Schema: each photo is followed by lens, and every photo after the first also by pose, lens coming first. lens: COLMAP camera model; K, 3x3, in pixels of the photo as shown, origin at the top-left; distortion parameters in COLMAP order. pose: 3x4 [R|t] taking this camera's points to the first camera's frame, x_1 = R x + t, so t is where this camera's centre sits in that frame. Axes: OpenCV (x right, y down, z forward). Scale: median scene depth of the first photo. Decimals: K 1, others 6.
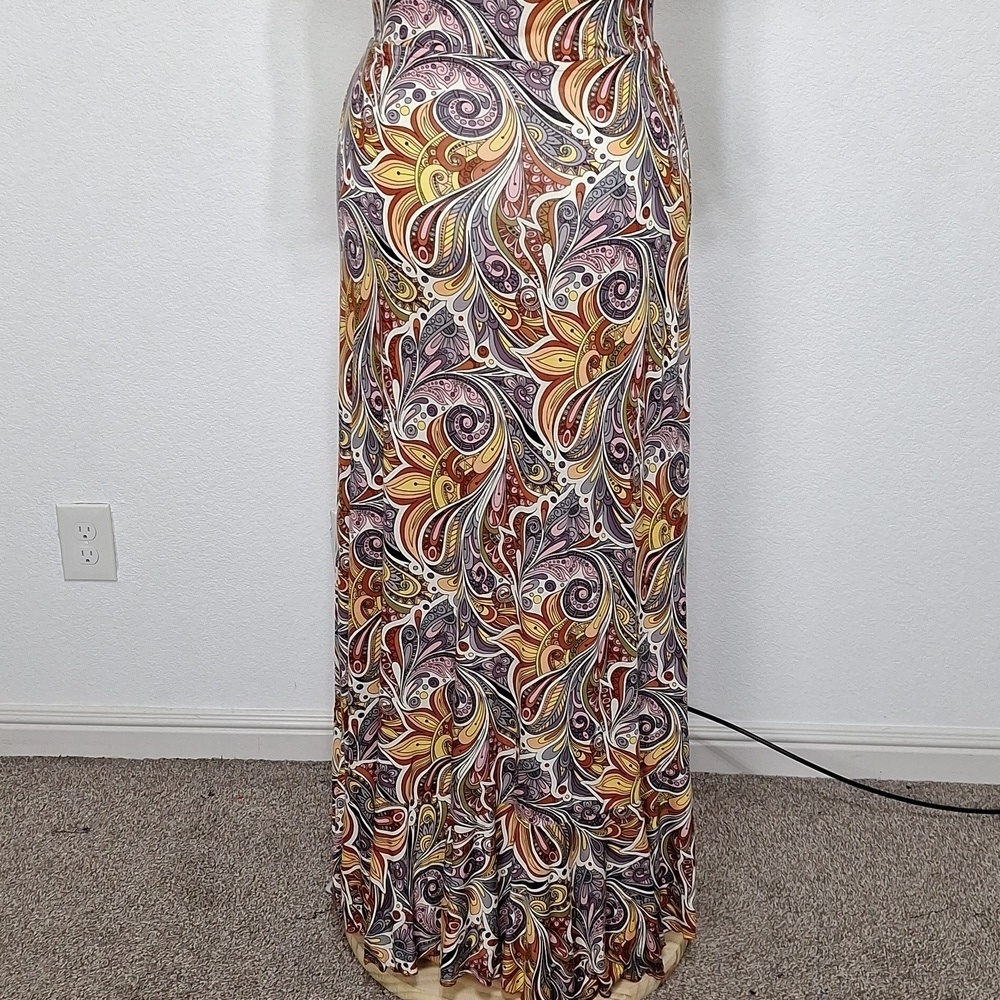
lens RADIAL K [[1564.6, 0, 498.0], [0, 1564.6, 487.1], [0, 0, 1]] dist [0.193482, -0.087444]
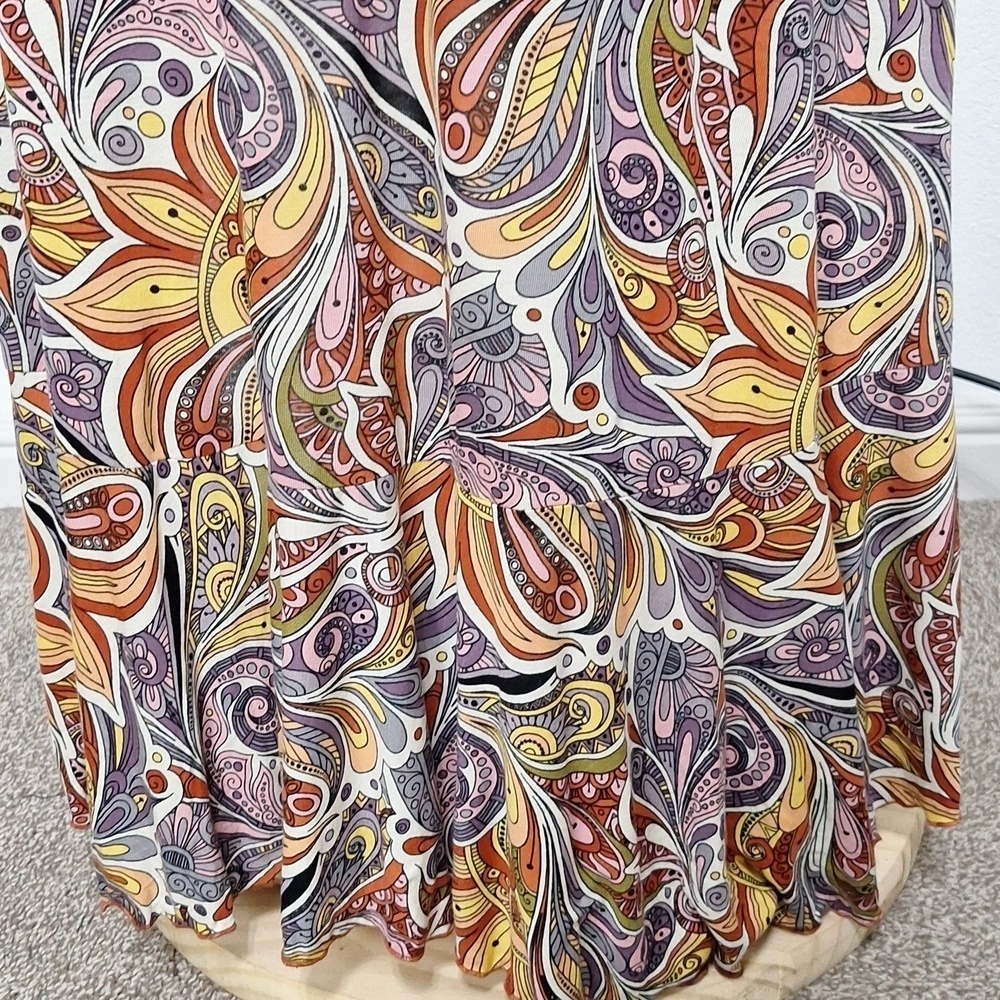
lens RADIAL K [[1564.6, 0, 498.0], [0, 1564.6, 487.1], [0, 0, 1]] dist [0.193482, -0.087444]
pose [[0.997757, -0.036223, -0.056291, 0.038939], [0.039859, 0.997097, 0.064877, 0.183016], [0.053777, -0.066976, 0.996304, 0.649278]]
